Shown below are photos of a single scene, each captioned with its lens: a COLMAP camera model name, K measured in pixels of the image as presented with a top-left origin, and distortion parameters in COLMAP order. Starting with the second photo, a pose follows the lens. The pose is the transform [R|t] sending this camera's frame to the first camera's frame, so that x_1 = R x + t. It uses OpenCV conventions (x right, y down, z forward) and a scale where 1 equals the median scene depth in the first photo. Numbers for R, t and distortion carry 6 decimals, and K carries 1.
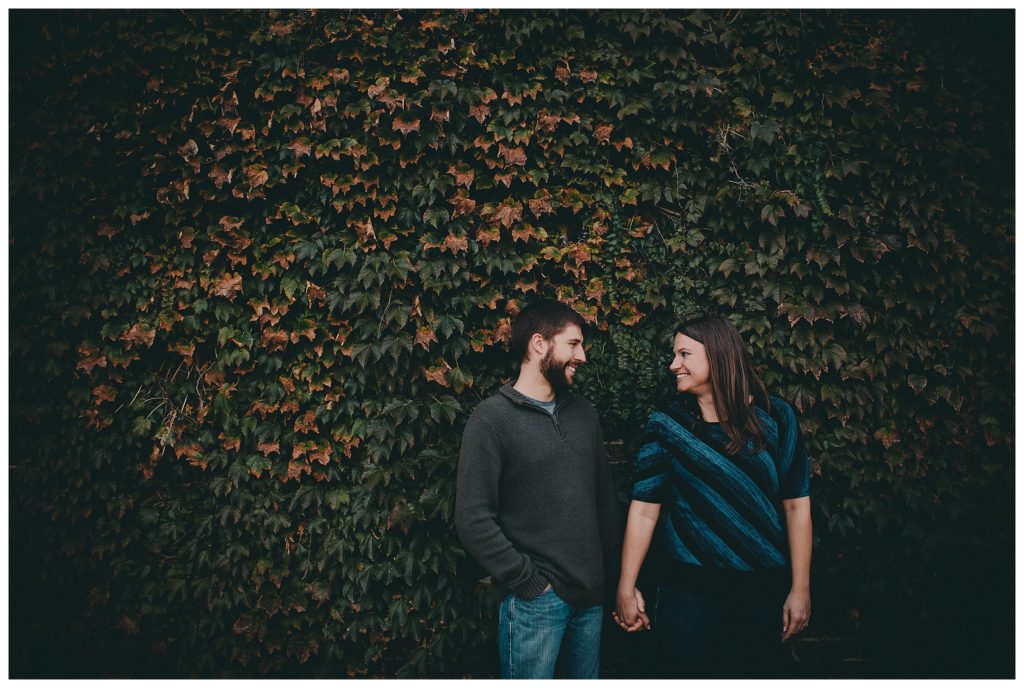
lens RADIAL K [[1006.8, 0, 510.0], [0, 1006.8, 342.7], [0, 0, 1]] dist [-0.070094, 0.000000]
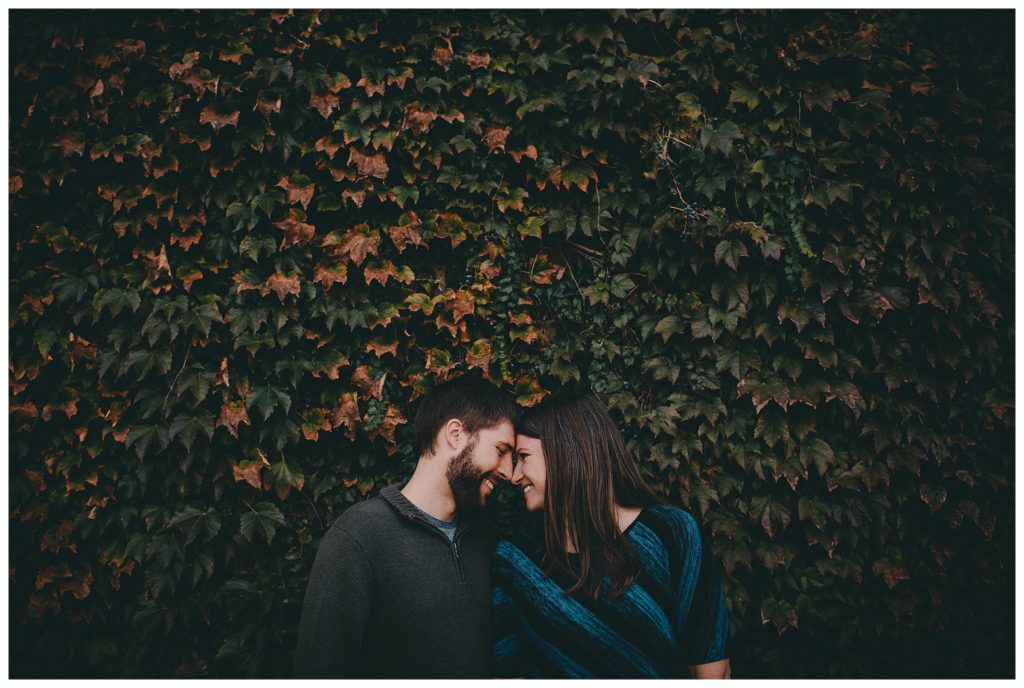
lens RADIAL K [[1006.8, 0, 506.2], [0, 1006.8, 345.8], [0, 0, 1]] dist [-0.070094, 0.000000]
pose [[0.998290, 0.025019, 0.052825, 0.065321], [-0.020293, 0.995898, -0.088173, 0.002506], [-0.054815, 0.086950, 0.994703, 0.297226]]
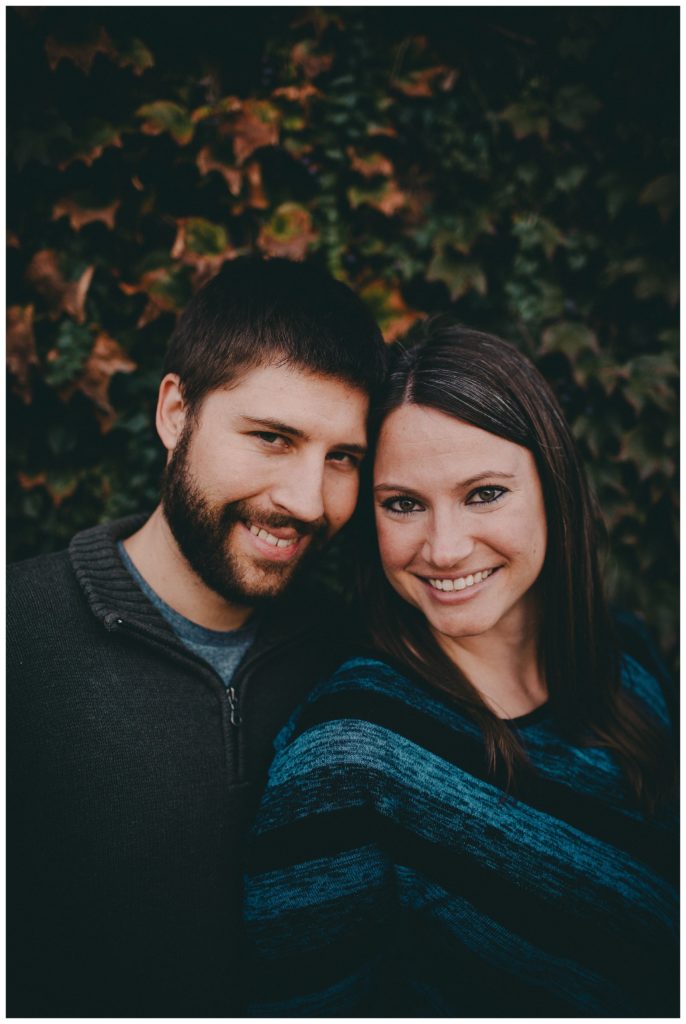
lens RADIAL K [[951.1, 0, 343.3], [0, 951.1, 501.8], [0, 0, 1]] dist [-0.065672, 0.000000]
pose [[0.992900, 0.035172, 0.113635, 0.069698], [-0.051821, 0.987769, 0.147060, -0.010839], [-0.107073, -0.151905, 0.982578, 0.663591]]
